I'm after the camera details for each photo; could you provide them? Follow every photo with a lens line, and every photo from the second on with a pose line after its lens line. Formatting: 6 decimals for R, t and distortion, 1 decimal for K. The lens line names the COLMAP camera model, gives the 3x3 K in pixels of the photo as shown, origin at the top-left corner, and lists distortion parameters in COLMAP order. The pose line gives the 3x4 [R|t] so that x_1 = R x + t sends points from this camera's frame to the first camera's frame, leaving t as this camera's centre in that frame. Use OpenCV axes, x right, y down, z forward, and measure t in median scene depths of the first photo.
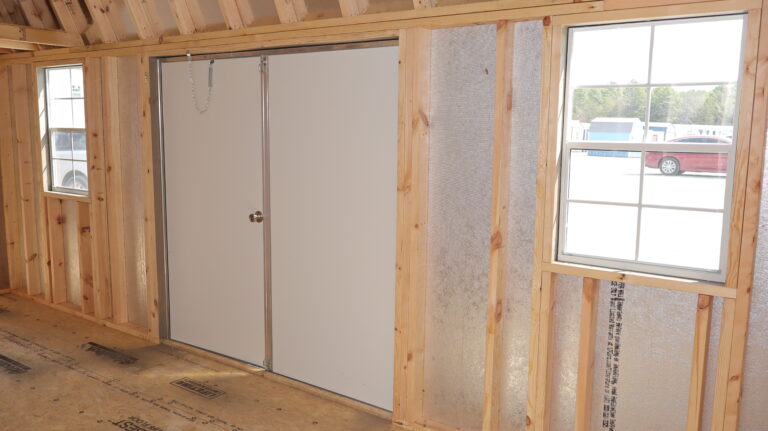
lens RADIAL K [[634.7, 0, 384.0], [0, 634.7, 192.0], [0, 0, 1]] dist [0.002046, 0.003737]
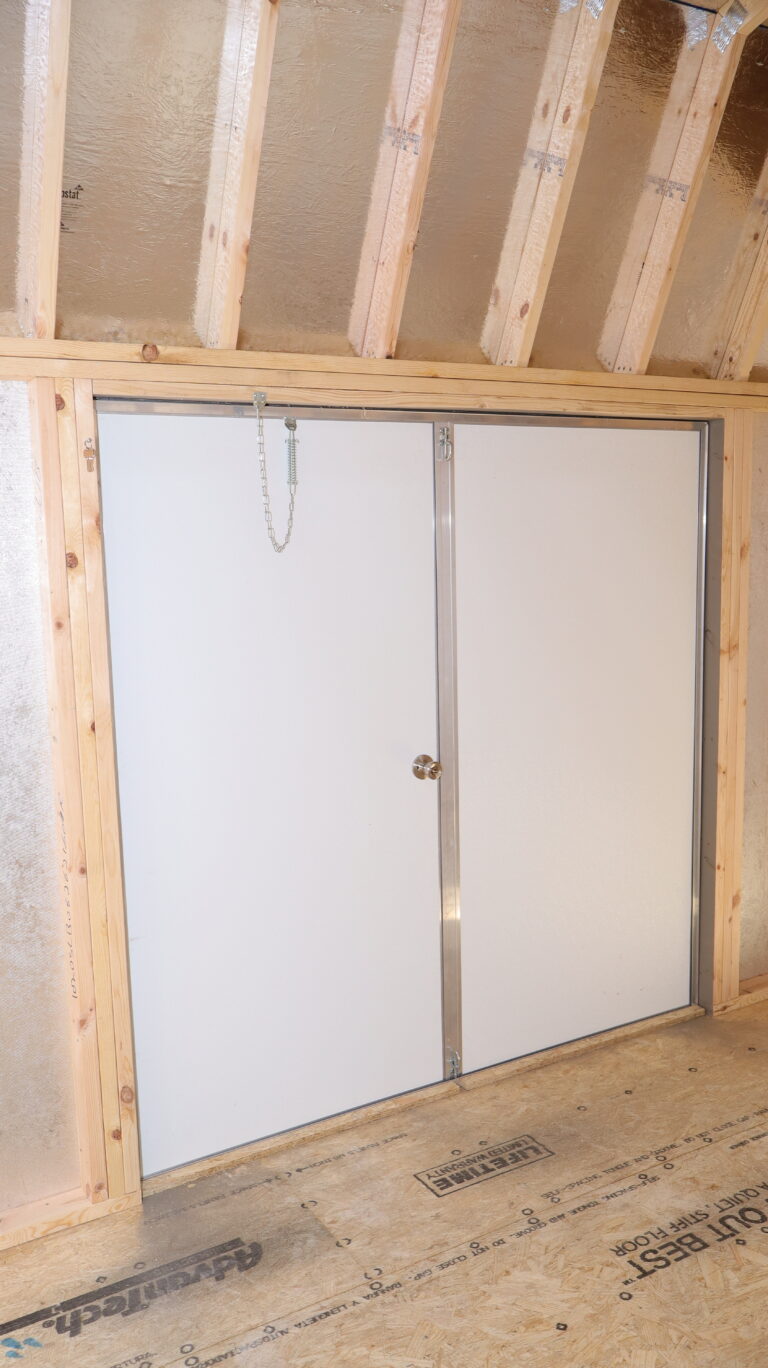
lens RADIAL K [[1130.6, 0, 376.5], [0, 1130.6, 658.2], [0, 0, 1]] dist [0.002046, 0.003737]
pose [[0.414632, -0.130386, 0.900600, -0.989080], [0.122732, 0.988652, 0.086629, -0.121167], [-0.901674, 0.074613, 0.425930, 0.698969]]
